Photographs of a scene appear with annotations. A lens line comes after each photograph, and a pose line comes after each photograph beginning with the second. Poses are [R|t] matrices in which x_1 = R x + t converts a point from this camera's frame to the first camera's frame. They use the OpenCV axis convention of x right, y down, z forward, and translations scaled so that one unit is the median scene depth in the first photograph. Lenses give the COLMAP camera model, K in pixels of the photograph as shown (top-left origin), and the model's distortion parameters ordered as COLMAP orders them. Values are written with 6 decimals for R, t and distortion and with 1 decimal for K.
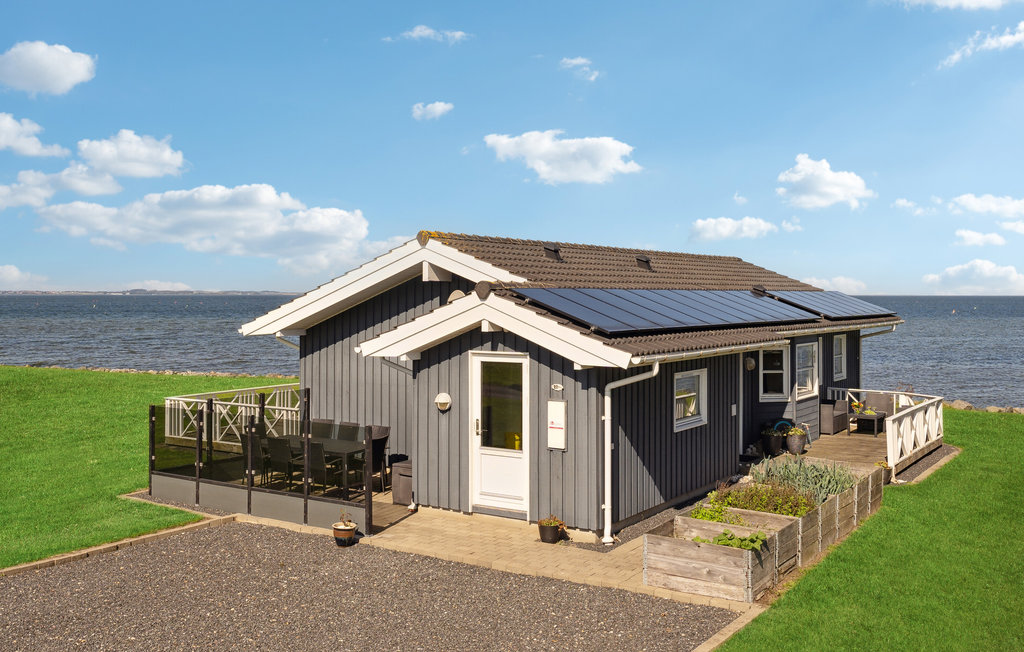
lens RADIAL K [[1003.8, 0, 512.0], [0, 1003.8, 326.0], [0, 0, 1]] dist [-0.009619, -0.005359]
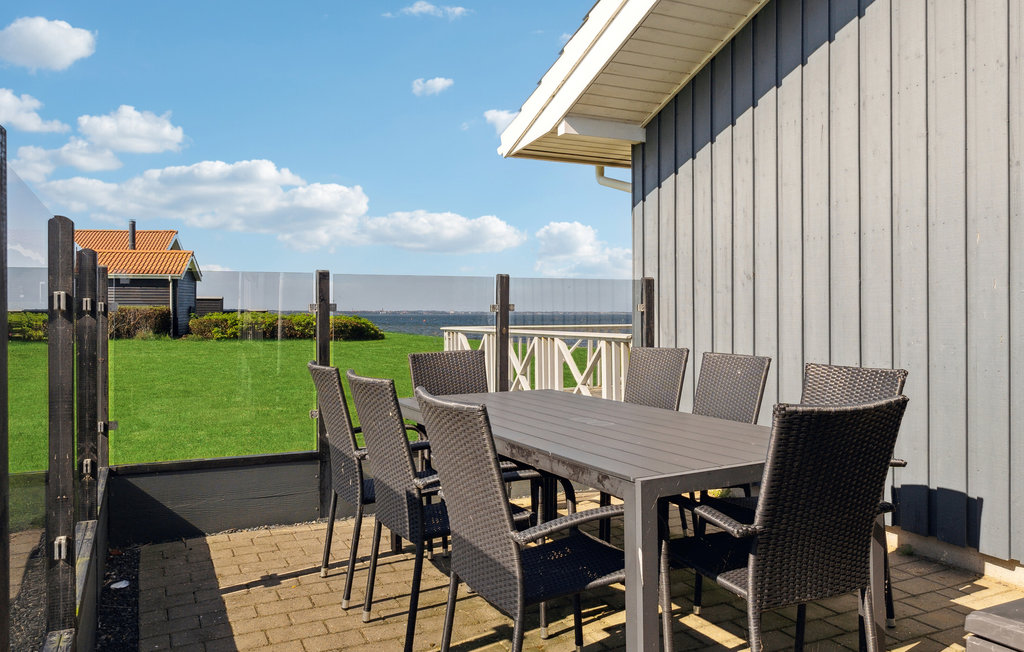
lens RADIAL K [[758.3, 0, 512.0], [0, 758.3, 326.0], [0, 0, 1]] dist [-0.000780, -0.000410]
pose [[0.858539, -0.004575, -0.512727, -0.113950], [-0.002566, 0.999909, -0.013219, 0.097073], [0.512741, 0.012665, 0.858450, 0.832812]]
